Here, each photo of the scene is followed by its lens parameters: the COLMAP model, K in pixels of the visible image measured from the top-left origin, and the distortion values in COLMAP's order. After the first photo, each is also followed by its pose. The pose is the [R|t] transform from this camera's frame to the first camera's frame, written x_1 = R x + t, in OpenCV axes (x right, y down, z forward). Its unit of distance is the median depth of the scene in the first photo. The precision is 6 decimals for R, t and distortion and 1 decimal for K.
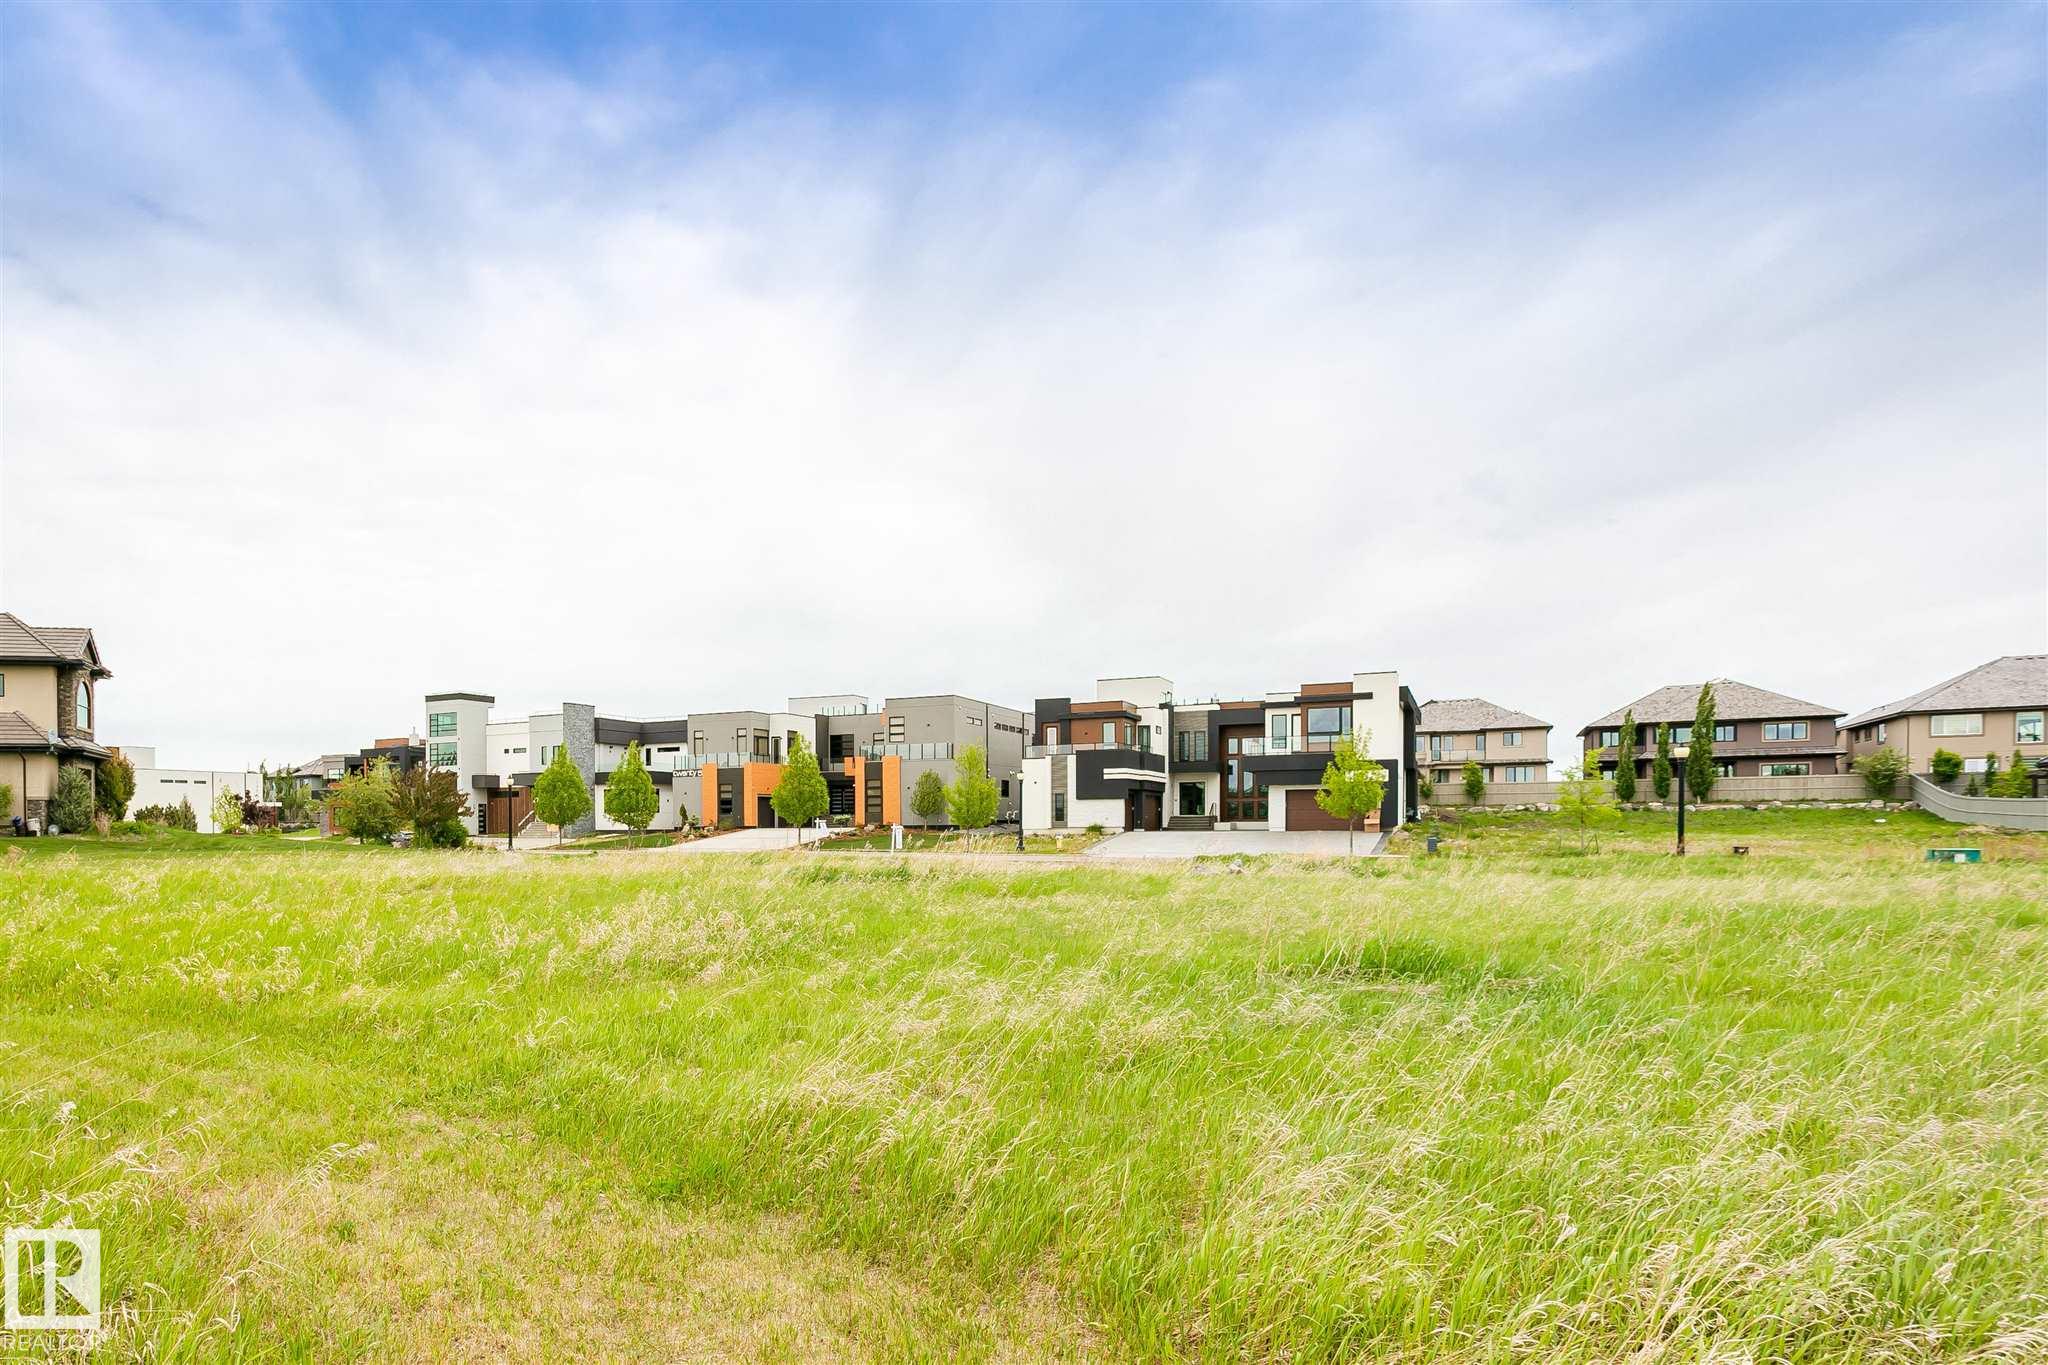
lens RADIAL K [[1245.8, 0, 776.2], [0, 1245.8, 759.0], [0, 0, 1]] dist [-0.003213, 0.002529]
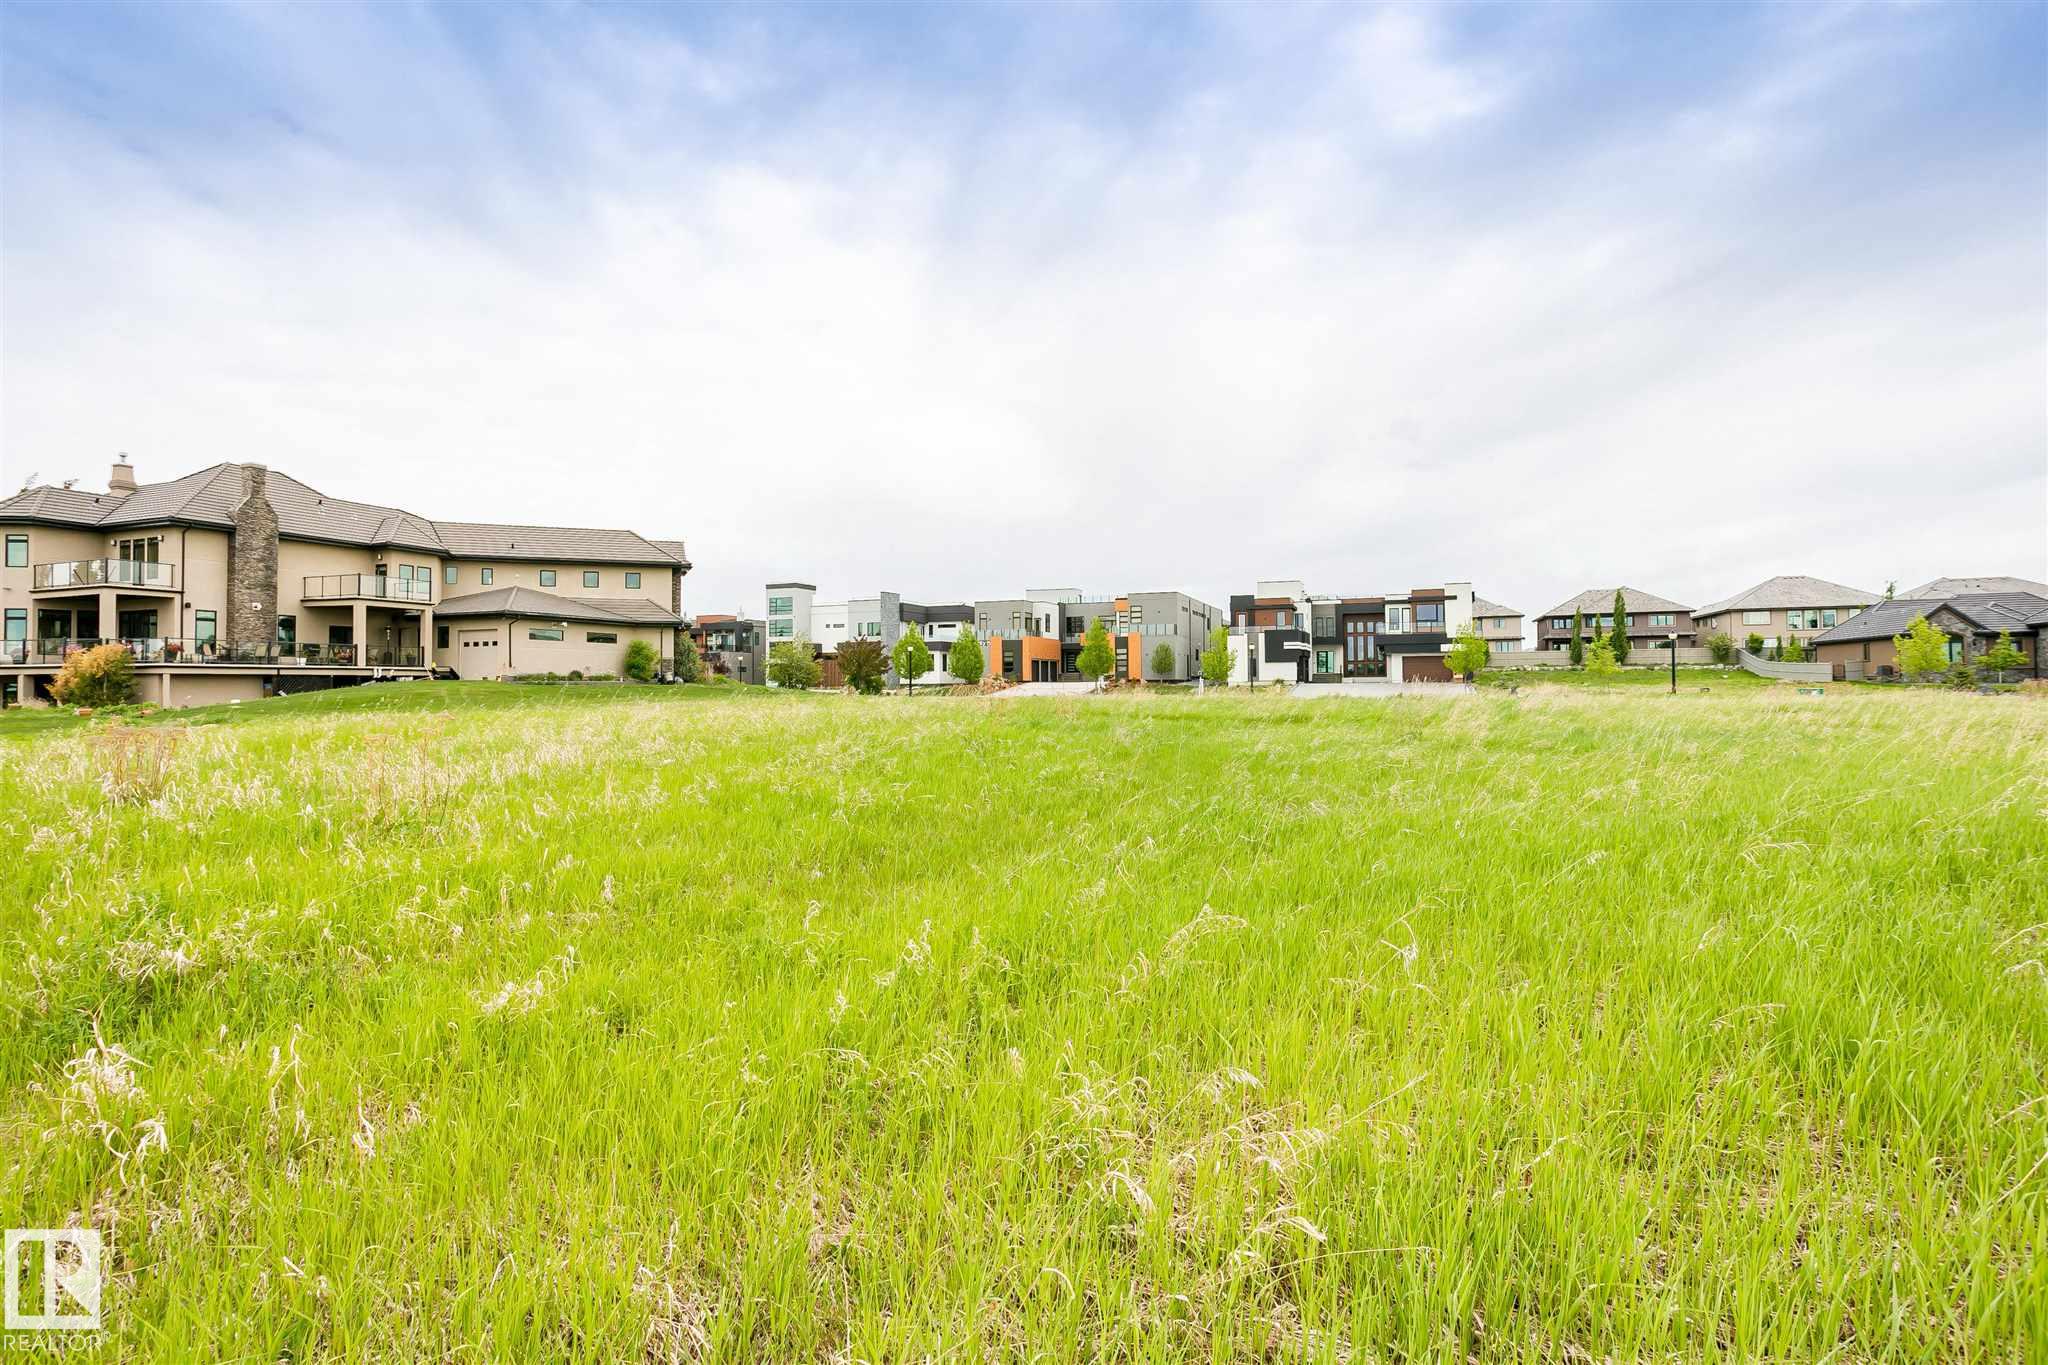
lens RADIAL K [[1025.9, 0, 1019.9], [0, 1025.9, 670.0], [0, 0, 1]] dist [0.000686, 0.000835]
pose [[0.985330, 0.000883, 0.170656, -0.228163], [-0.007269, 0.999296, 0.036802, -0.001675], [-0.170503, -0.037503, 0.984643, -0.156295]]
